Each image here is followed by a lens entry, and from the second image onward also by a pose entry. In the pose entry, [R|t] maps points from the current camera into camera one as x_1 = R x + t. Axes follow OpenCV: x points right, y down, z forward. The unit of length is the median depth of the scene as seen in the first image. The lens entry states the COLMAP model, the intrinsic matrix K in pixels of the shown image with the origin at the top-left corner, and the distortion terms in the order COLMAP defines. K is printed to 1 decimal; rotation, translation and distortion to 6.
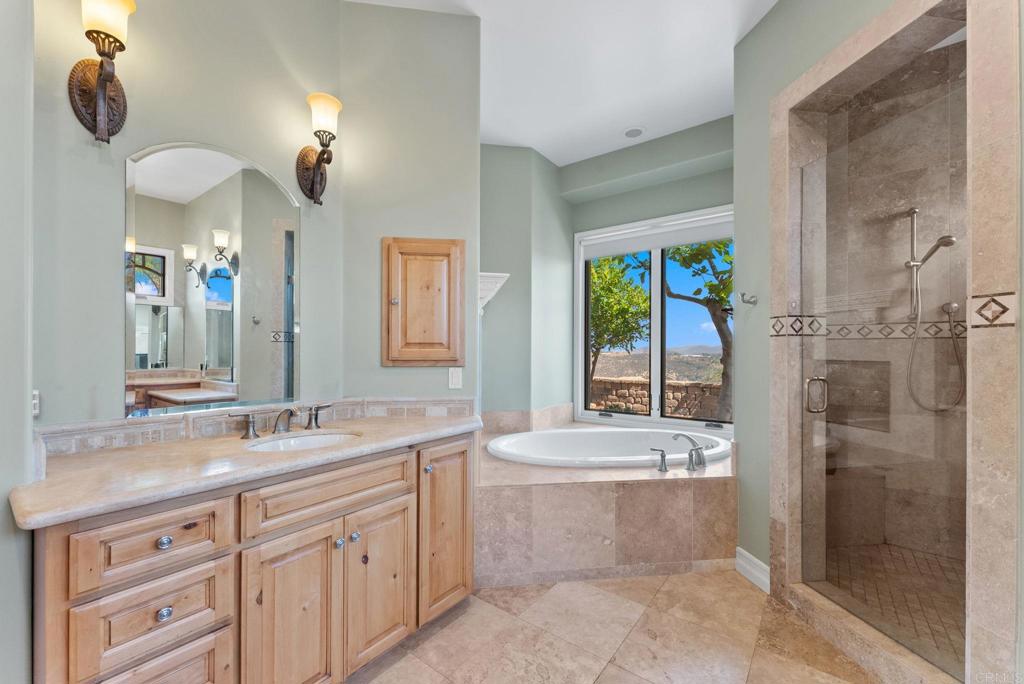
lens RADIAL K [[417.0, 0, 514.2], [0, 417.0, 348.1], [0, 0, 1]] dist [0.002145, -0.000341]
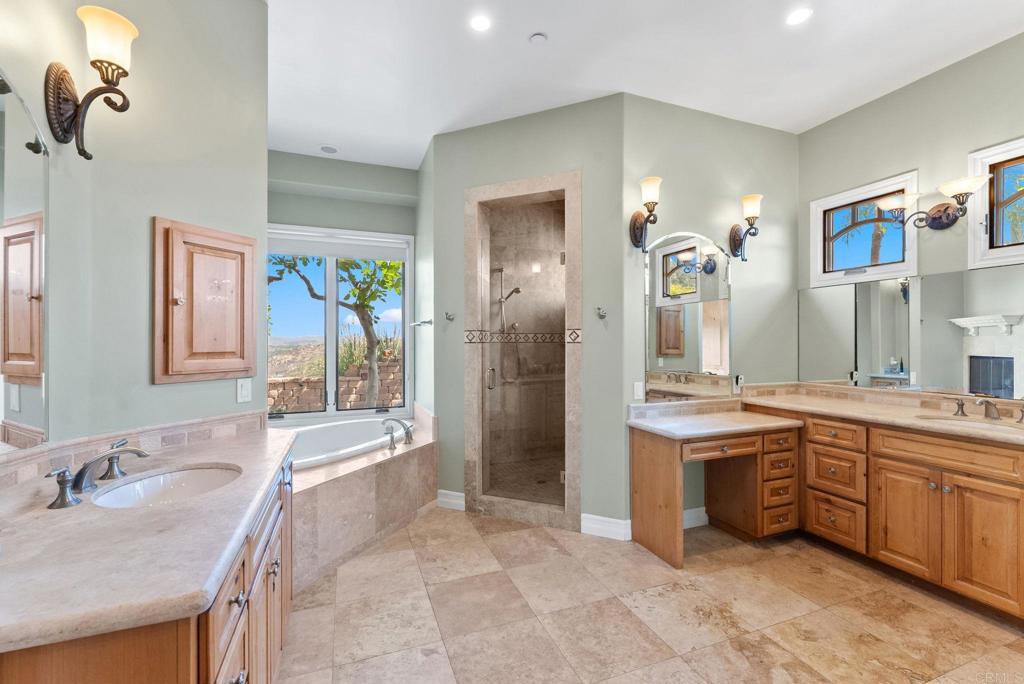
lens RADIAL K [[417.0, 0, 518.9], [0, 417.0, 341.3], [0, 0, 1]] dist [0.002145, -0.000341]
pose [[0.526532, 0.001318, 0.850154, -0.588537], [-0.002690, 0.999996, 0.000116, -0.034719], [-0.850151, -0.002348, 0.526534, 0.021603]]
